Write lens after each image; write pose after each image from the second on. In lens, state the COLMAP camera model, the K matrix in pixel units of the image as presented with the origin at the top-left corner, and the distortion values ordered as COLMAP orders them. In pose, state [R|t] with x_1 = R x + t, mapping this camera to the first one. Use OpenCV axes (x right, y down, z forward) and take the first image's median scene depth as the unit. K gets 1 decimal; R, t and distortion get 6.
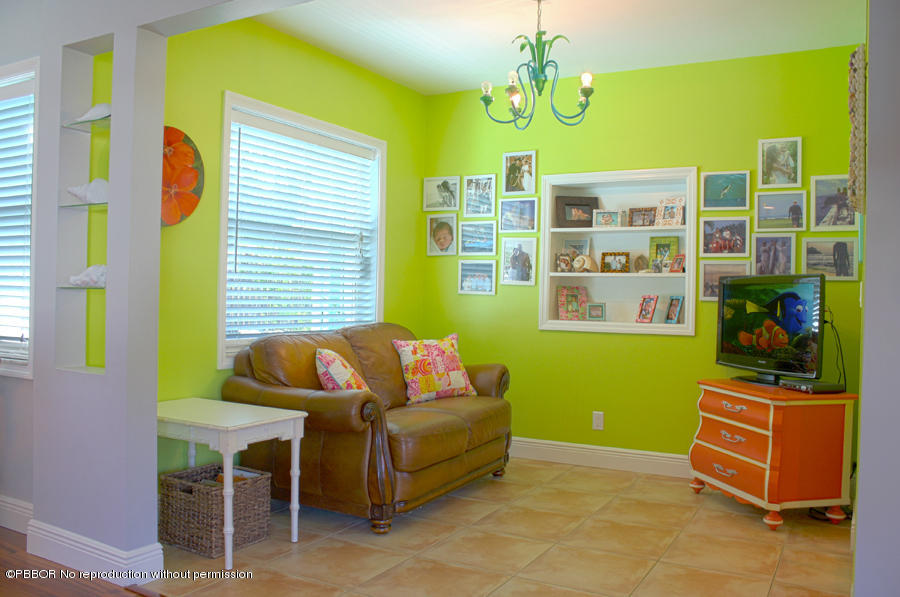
lens RADIAL K [[761.9, 0, 450.0], [0, 761.9, 298.5], [0, 0, 1]] dist [-0.170447, 0.167980]
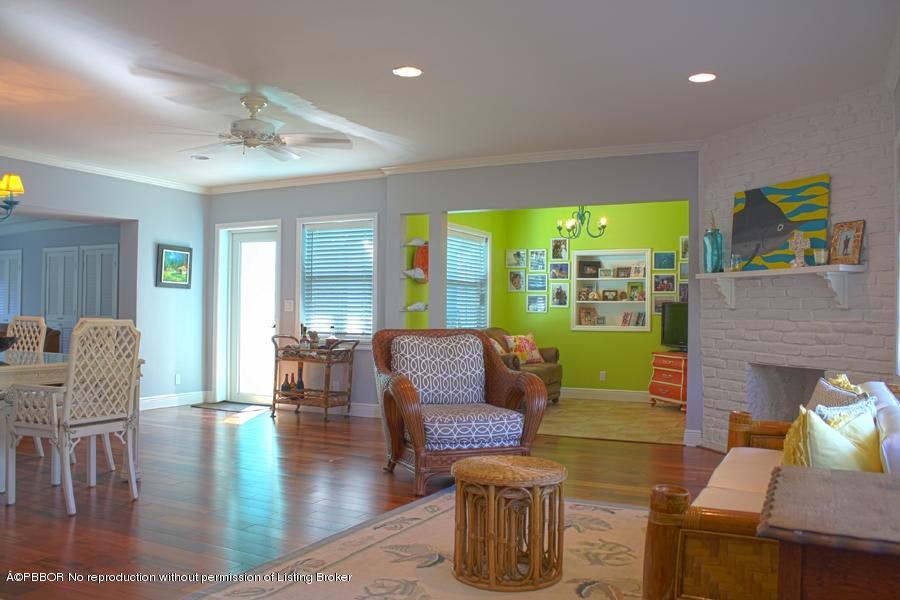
lens RADIAL K [[761.9, 0, 450.0], [0, 761.9, 300.0], [0, 0, 1]] dist [-0.170447, 0.167980]
pose [[0.999004, -0.007208, 0.044035, -0.281062], [0.008231, 0.999699, -0.023098, 0.005720], [-0.043855, 0.023437, 0.998763, -0.935387]]
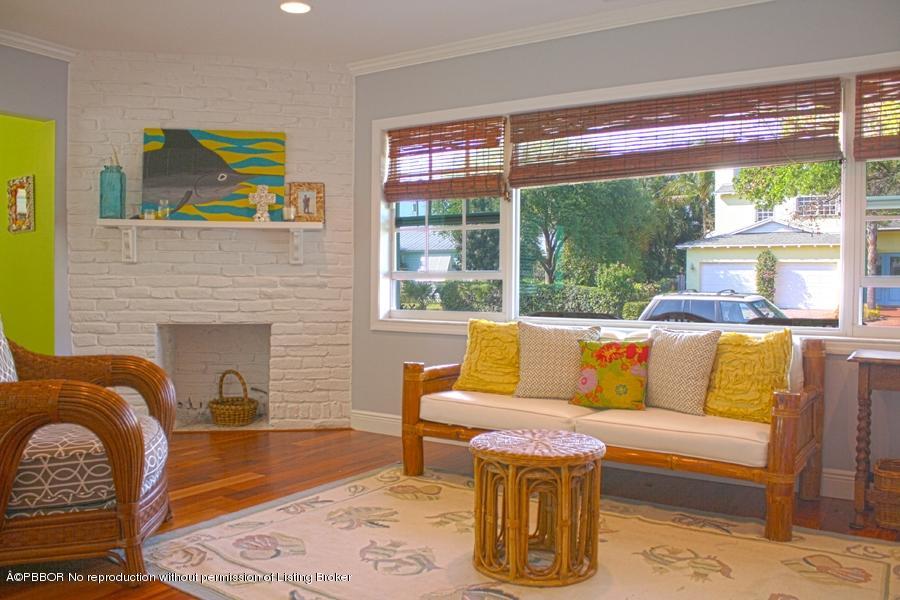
lens RADIAL K [[761.9, 0, 450.0], [0, 761.9, 300.0], [0, 0, 1]] dist [-0.170447, 0.167980]
pose [[0.075854, -0.044626, 0.996120, -0.740239], [0.002134, 0.999003, 0.044593, 0.002737], [-0.997117, -0.001257, 0.075873, -0.299182]]
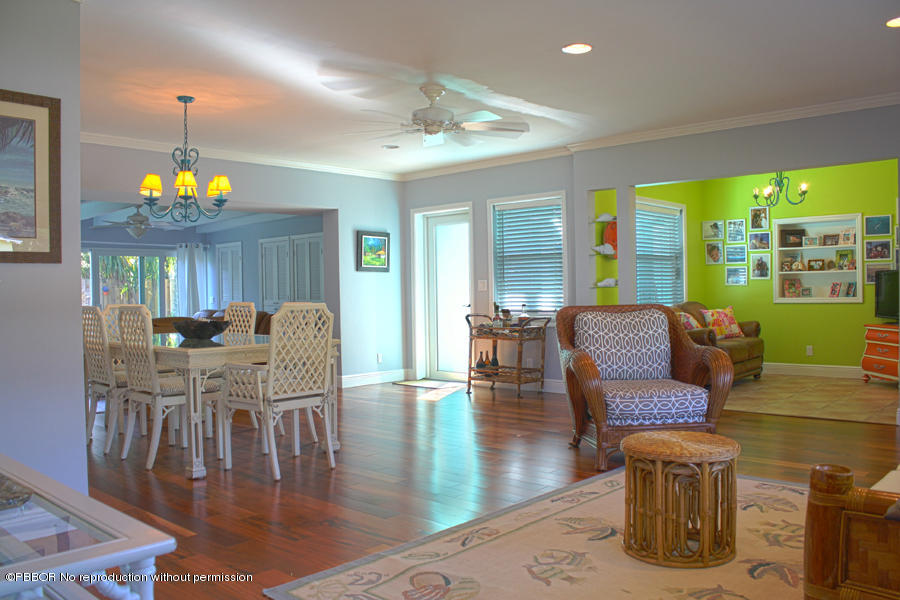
lens RADIAL K [[761.9, 0, 450.0], [0, 761.9, 300.0], [0, 0, 1]] dist [-0.170447, 0.167980]
pose [[0.973896, -0.031882, -0.224743, -0.248112], [0.032913, 0.999458, 0.000844, 0.006242], [0.224594, -0.008219, 0.974418, -0.948360]]
